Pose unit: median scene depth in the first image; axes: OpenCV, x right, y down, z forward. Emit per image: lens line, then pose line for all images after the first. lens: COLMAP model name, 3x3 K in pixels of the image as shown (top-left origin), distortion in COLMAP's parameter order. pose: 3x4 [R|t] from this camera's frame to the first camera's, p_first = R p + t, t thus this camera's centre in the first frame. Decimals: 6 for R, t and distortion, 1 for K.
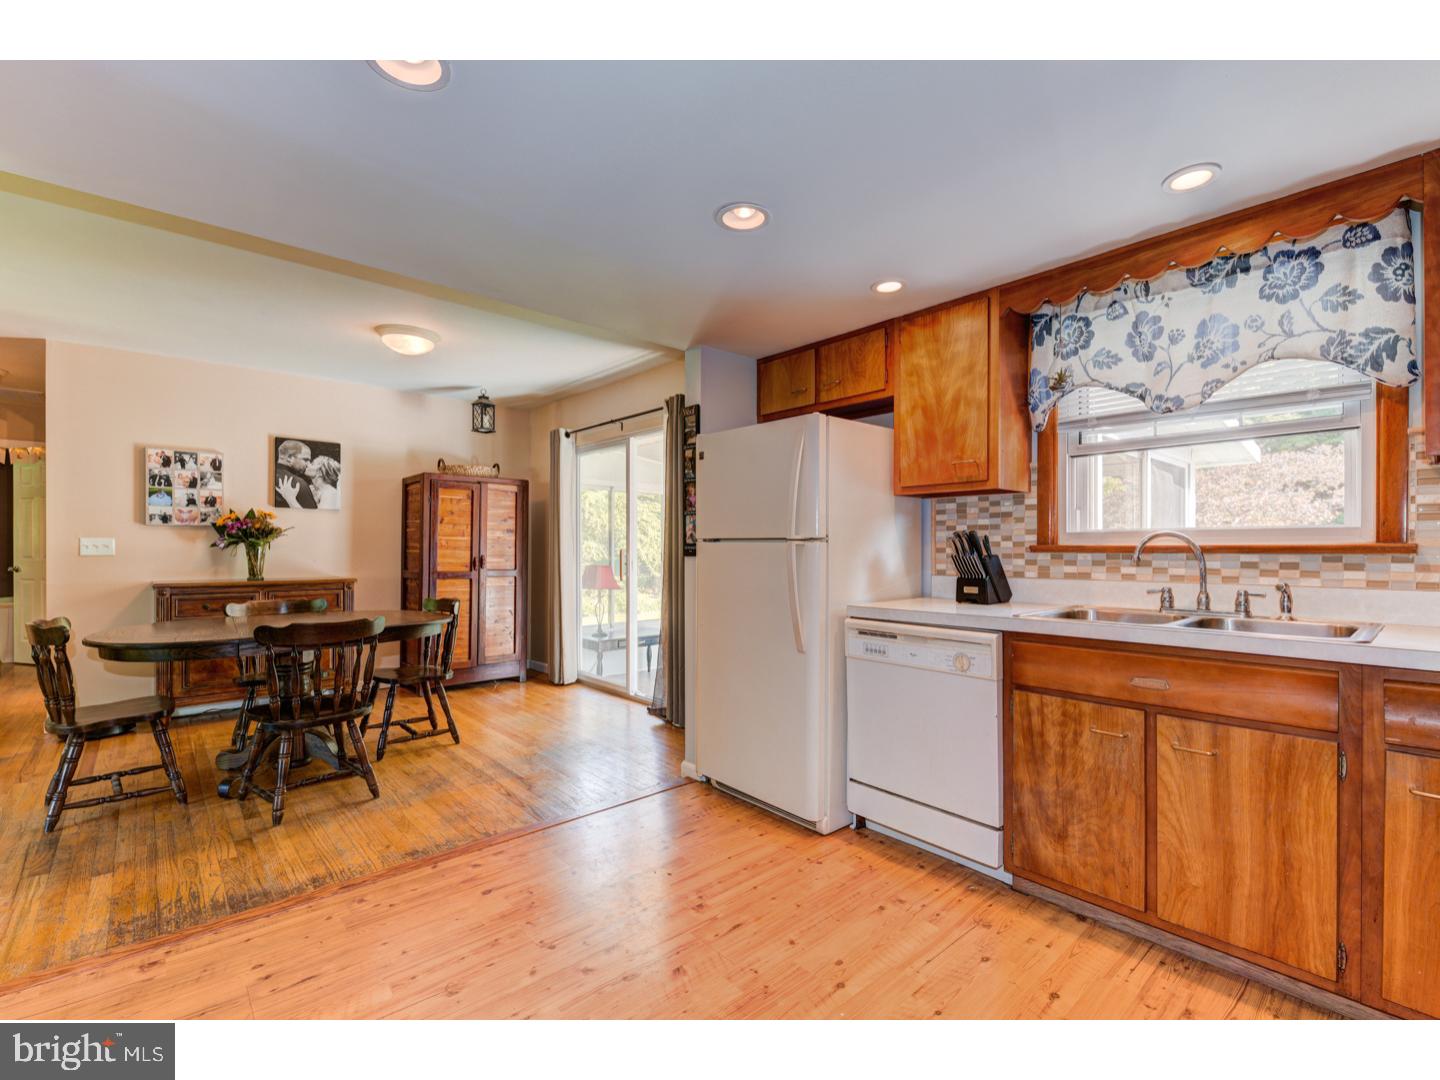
lens RADIAL K [[644.9, 0, 725.8], [0, 644.9, 545.0], [0, 0, 1]] dist [-0.003552, -0.000696]
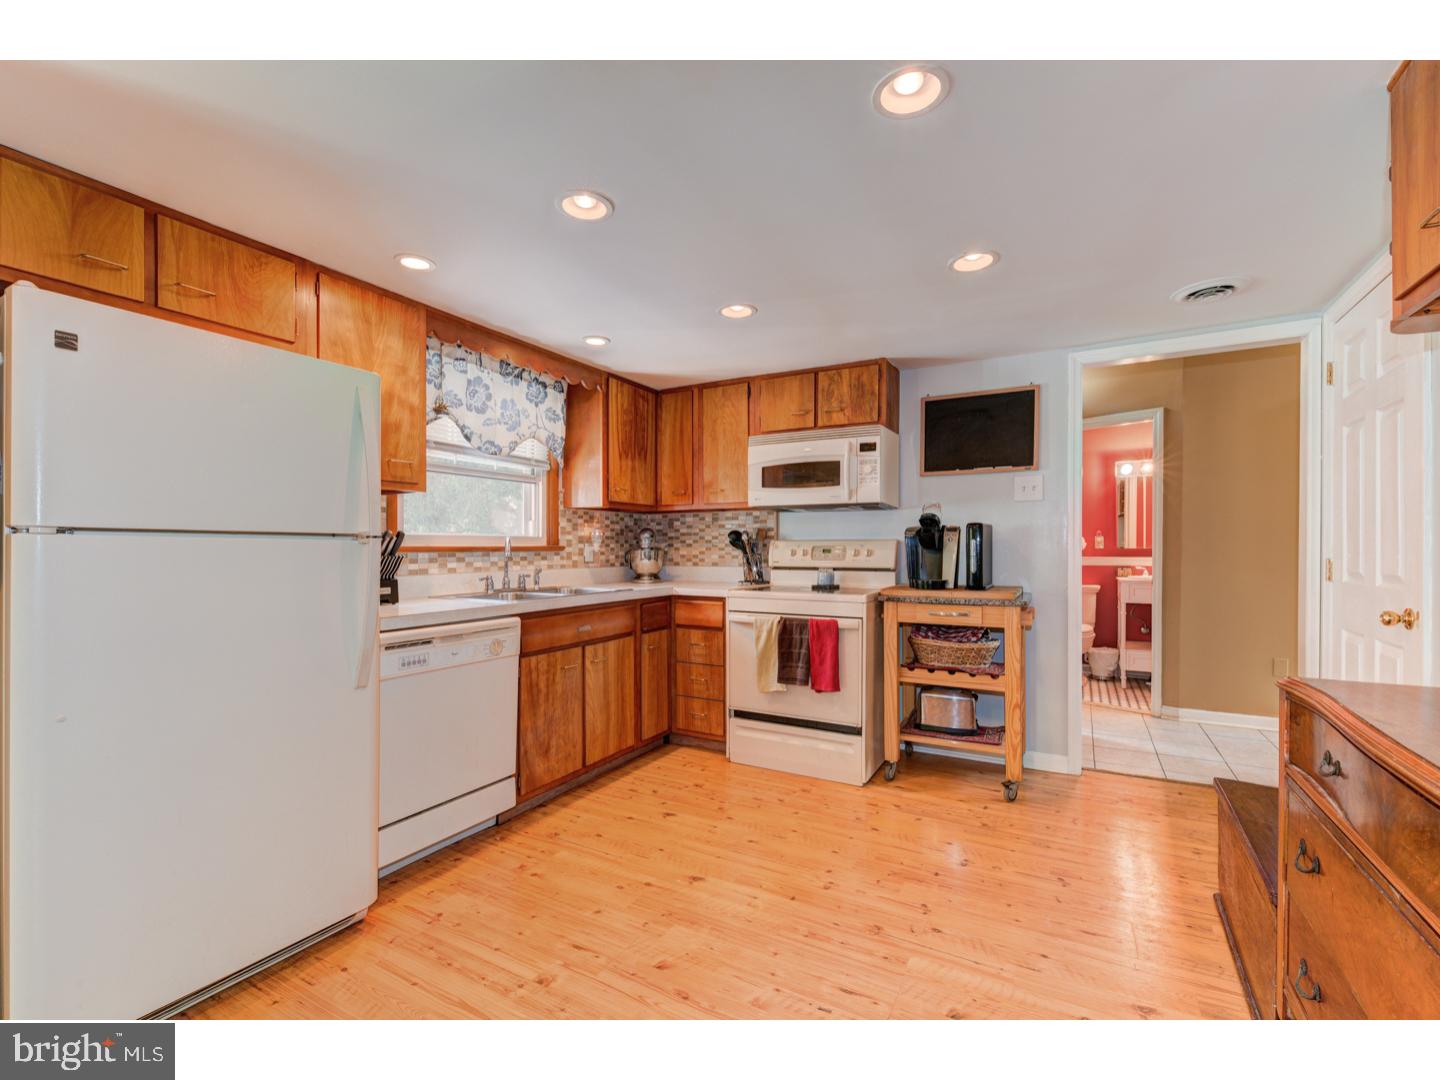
lens RADIAL K [[629.1, 0, 724.9], [0, 629.1, 548.5], [0, 0, 1]] dist [-0.000617, -0.000489]
pose [[-0.334218, 0.000412, 0.942496, -0.886586], [-0.001457, 0.999998, -0.000954, 0.006752], [-0.942495, -0.001692, -0.334217, 1.060384]]
